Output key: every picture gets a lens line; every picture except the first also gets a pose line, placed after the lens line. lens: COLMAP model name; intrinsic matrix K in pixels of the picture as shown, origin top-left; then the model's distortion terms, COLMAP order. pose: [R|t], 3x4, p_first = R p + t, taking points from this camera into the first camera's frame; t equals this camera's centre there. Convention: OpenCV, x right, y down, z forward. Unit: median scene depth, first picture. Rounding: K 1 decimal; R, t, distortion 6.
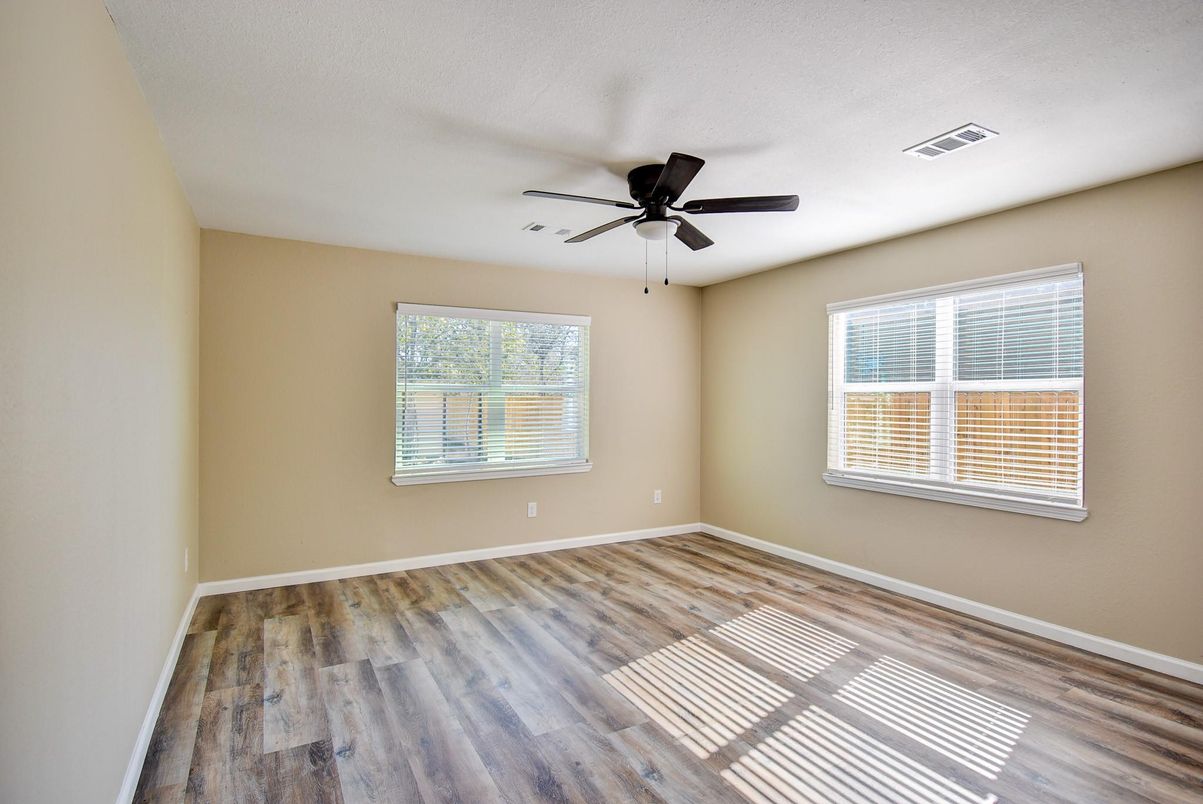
lens RADIAL K [[533.4, 0, 601.5], [0, 533.4, 402.0], [0, 0, 1]] dist [0.028549, -0.028276]
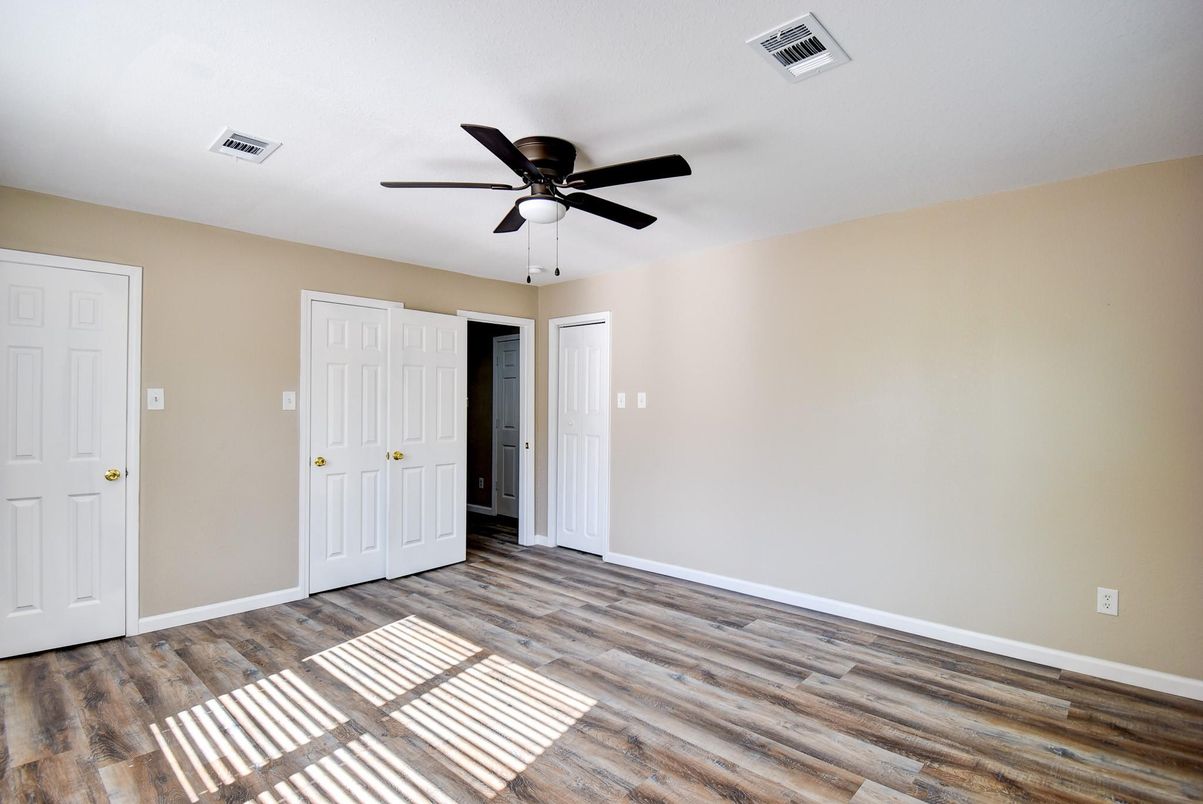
lens RADIAL K [[533.4, 0, 601.5], [0, 533.4, 402.0], [0, 0, 1]] dist [0.028549, -0.028276]
pose [[-0.940357, -0.007390, -0.340109, 0.316992], [-0.008912, 0.999956, 0.002914, -0.014014], [0.340073, 0.005771, -0.940381, 1.909020]]
